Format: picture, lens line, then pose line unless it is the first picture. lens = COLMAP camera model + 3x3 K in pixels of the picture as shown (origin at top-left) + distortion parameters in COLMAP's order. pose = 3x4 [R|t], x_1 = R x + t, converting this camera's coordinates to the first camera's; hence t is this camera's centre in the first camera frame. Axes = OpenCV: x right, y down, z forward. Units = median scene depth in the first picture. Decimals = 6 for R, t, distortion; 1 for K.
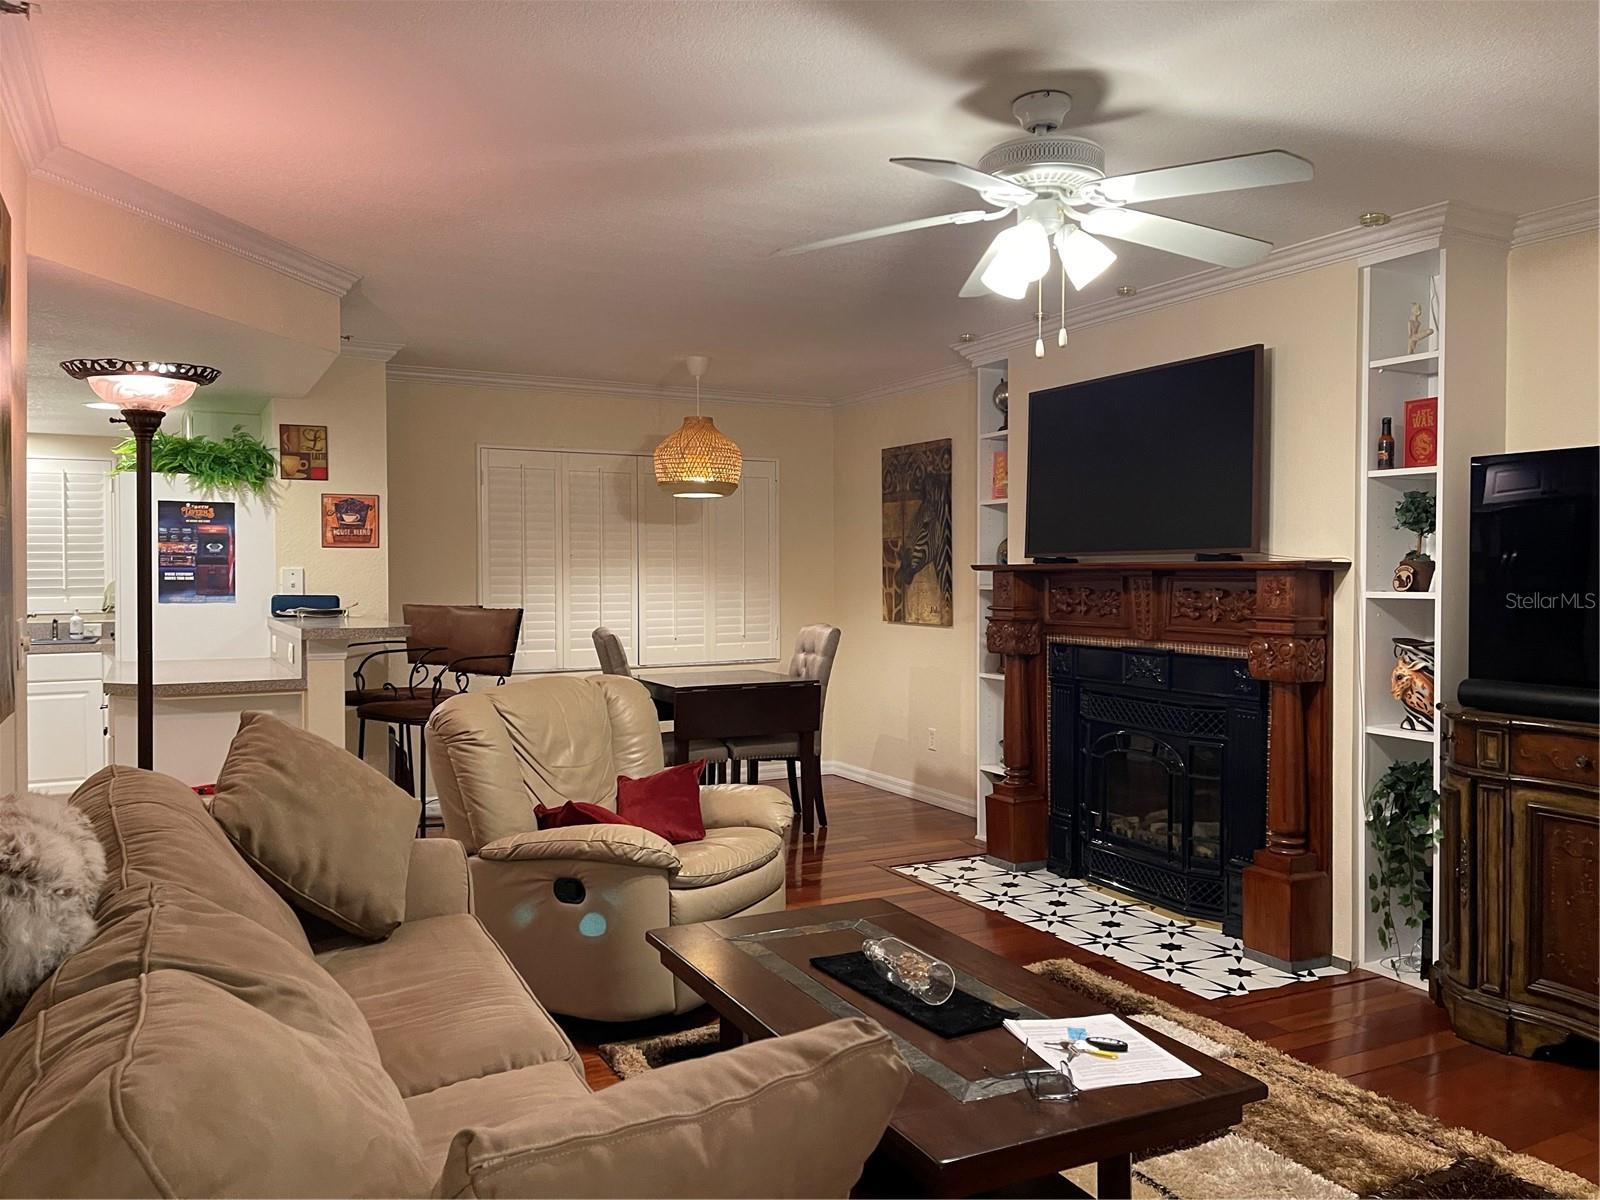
lens RADIAL K [[1206.9, 0, 807.0], [0, 1206.9, 586.4], [0, 0, 1]] dist [0.084108, -0.109144]
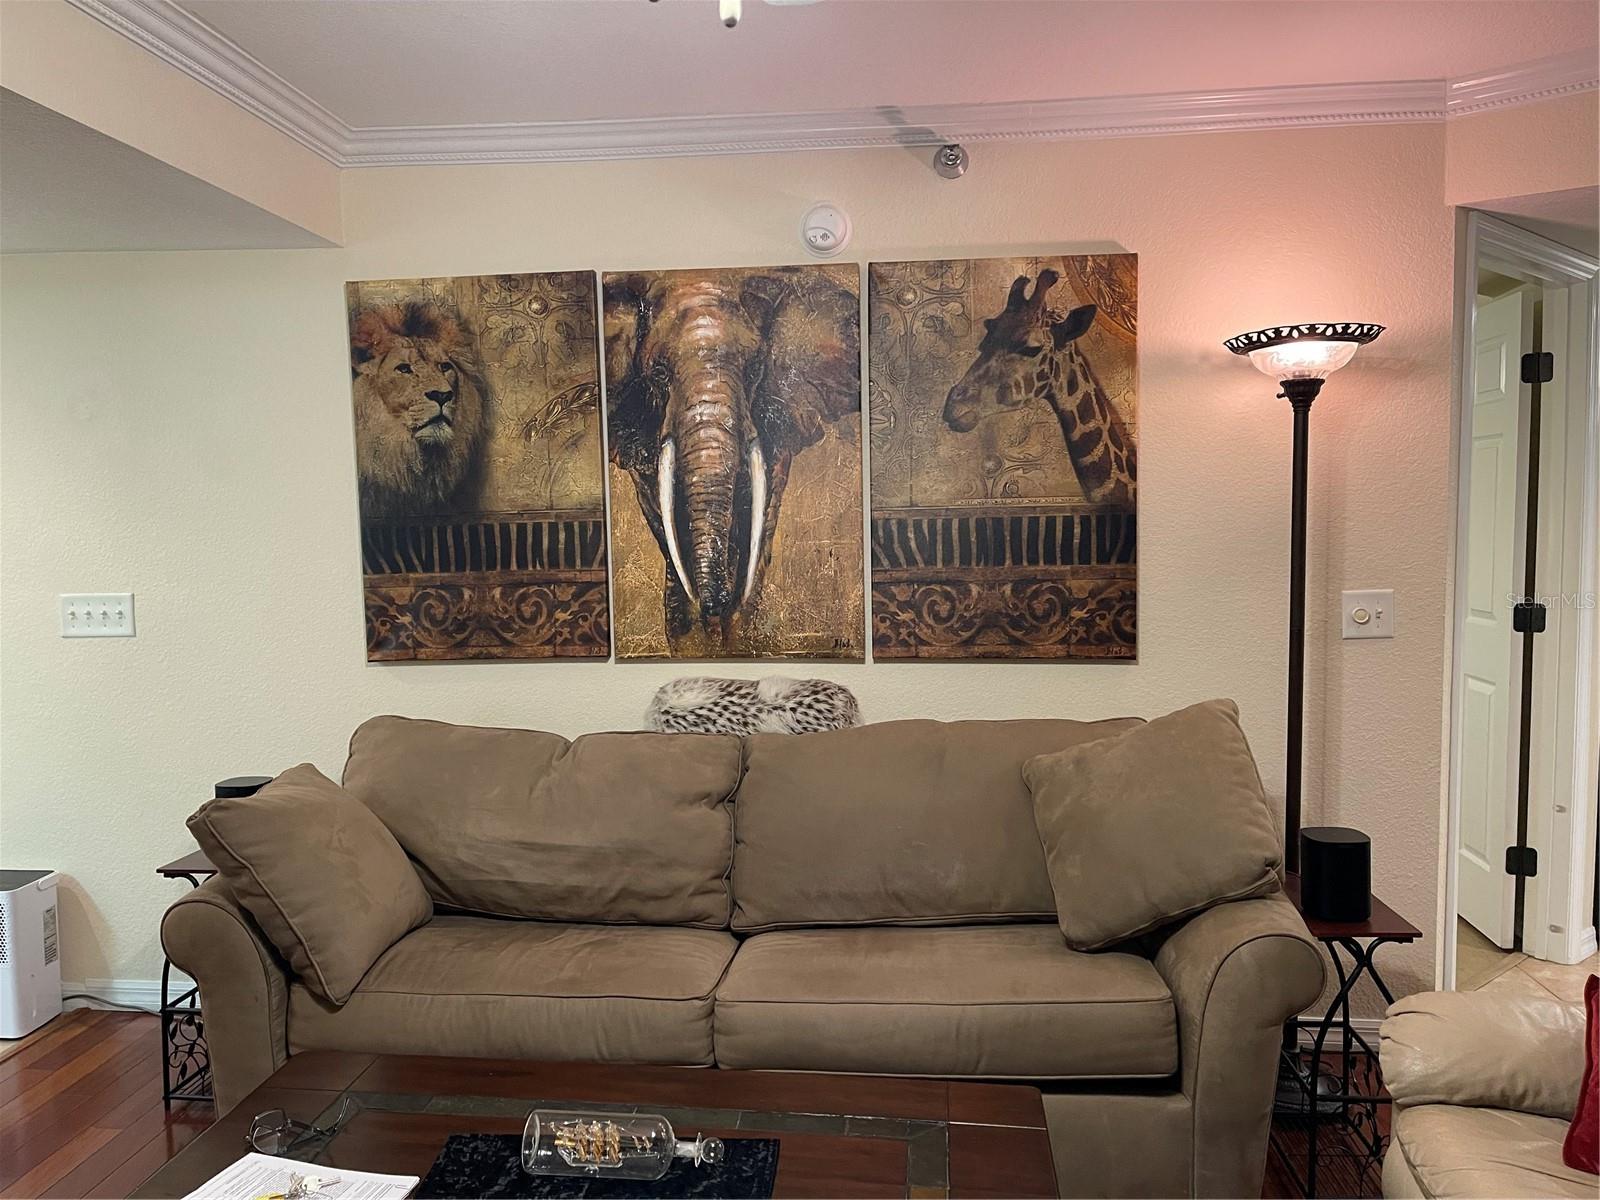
lens RADIAL K [[1206.9, 0, 789.7], [0, 1206.9, 596.9], [0, 0, 1]] dist [0.084108, -0.109144]
pose [[-0.554985, 0.059527, -0.829728, 0.265717], [0.001074, 0.997487, 0.070844, -0.022447], [0.831860, 0.038426, -0.553654, 0.649162]]
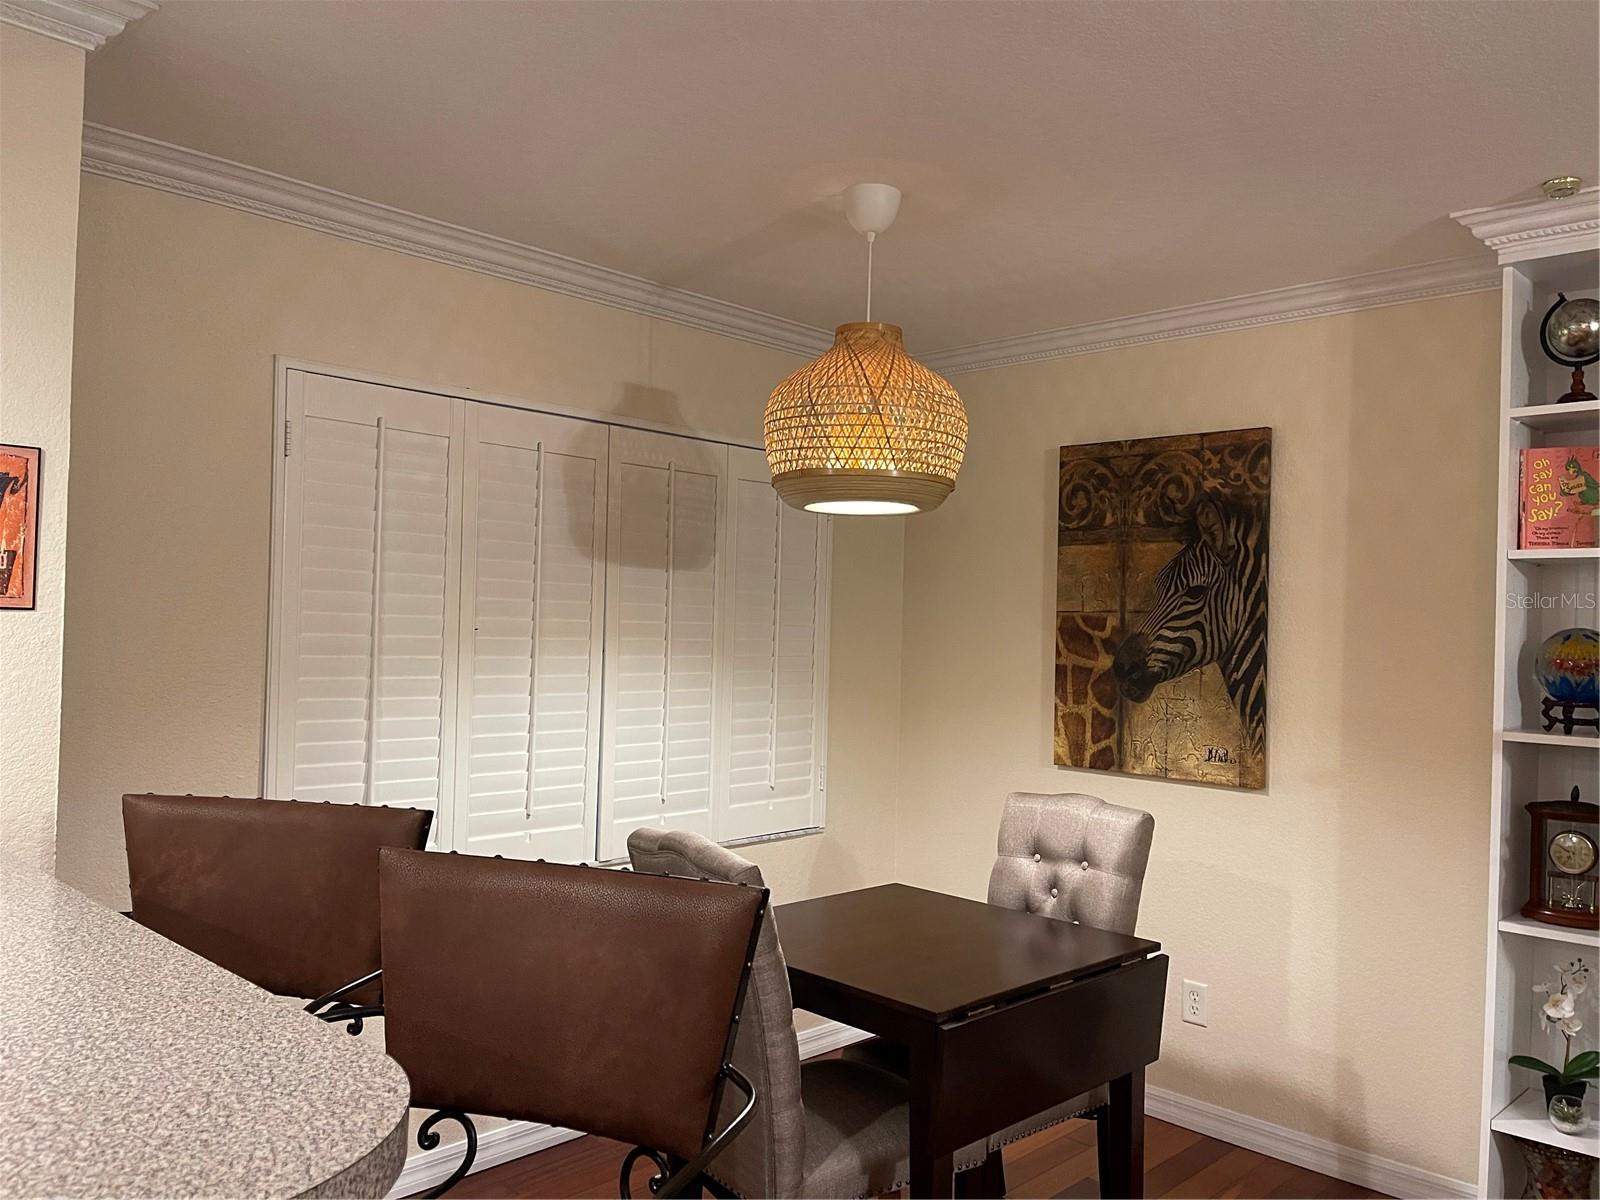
lens RADIAL K [[1206.9, 0, 794.2], [0, 1206.9, 616.9], [0, 0, 1]] dist [0.084108, -0.109144]
pose [[0.952994, 0.029790, 0.301520, -0.280420], [-0.025073, 0.999495, -0.019503, -0.031231], [-0.301949, 0.011027, 0.953260, 0.684830]]
